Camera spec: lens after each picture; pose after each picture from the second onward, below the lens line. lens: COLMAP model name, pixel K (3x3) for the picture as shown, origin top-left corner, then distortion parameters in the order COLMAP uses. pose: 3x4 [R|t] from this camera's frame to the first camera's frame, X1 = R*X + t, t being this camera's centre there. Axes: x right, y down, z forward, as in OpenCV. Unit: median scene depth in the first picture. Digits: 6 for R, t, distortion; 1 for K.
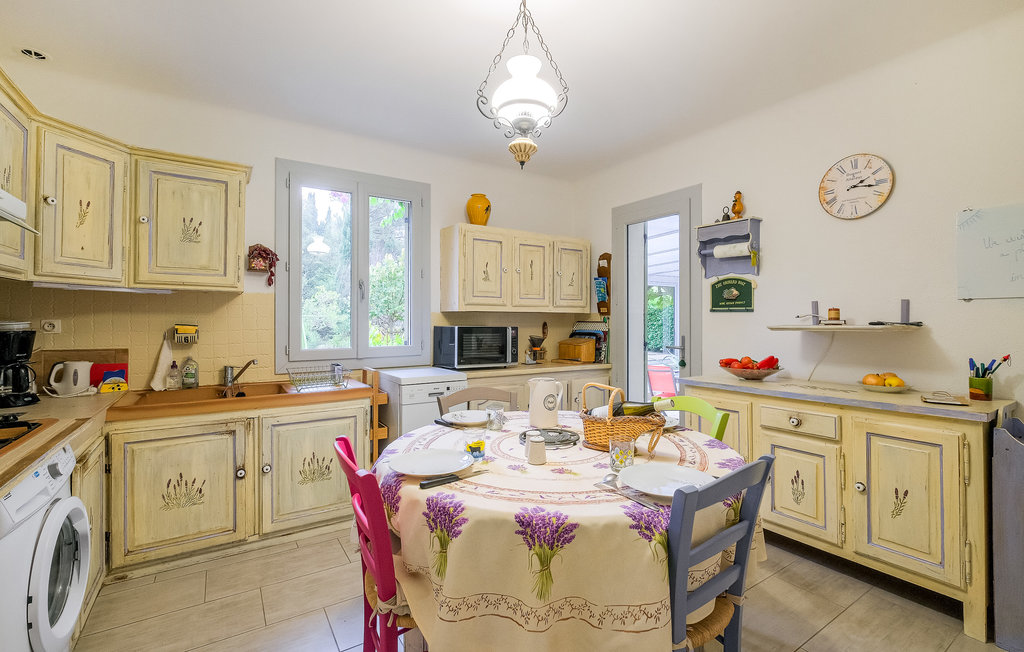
lens RADIAL K [[457.9, 0, 503.9], [0, 457.9, 313.7], [0, 0, 1]] dist [-0.002039, -0.000040]
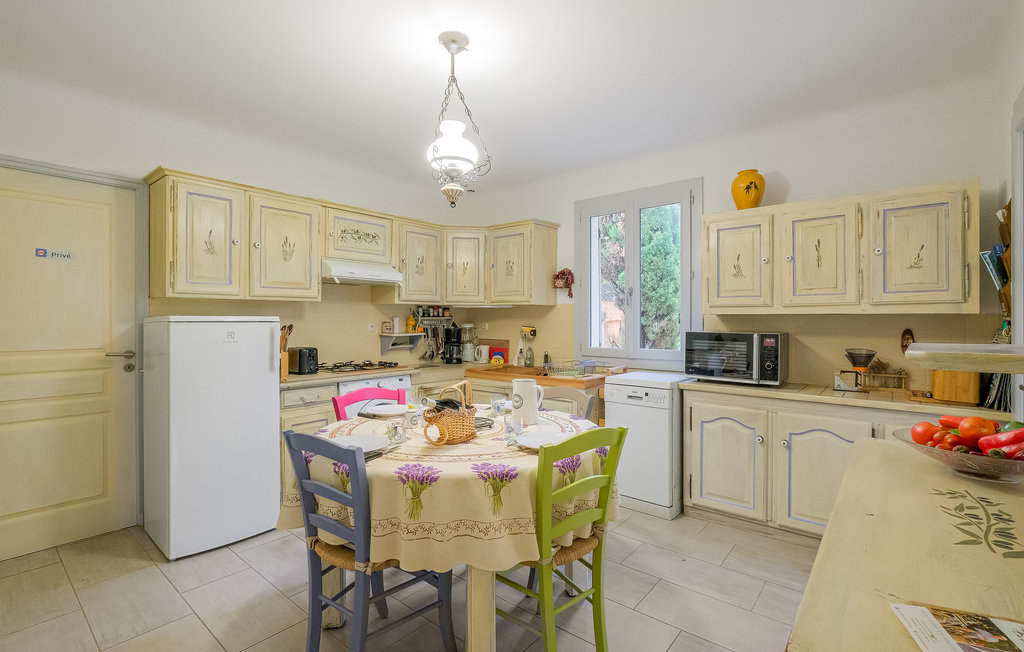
lens RADIAL K [[457.9, 0, 503.9], [0, 457.9, 313.7], [0, 0, 1]] dist [-0.002039, -0.000040]
pose [[0.301504, -0.015126, -0.953345, 0.801584], [0.011462, 0.999859, -0.012239, -0.000856], [0.953396, -0.007238, 0.301635, 0.457607]]
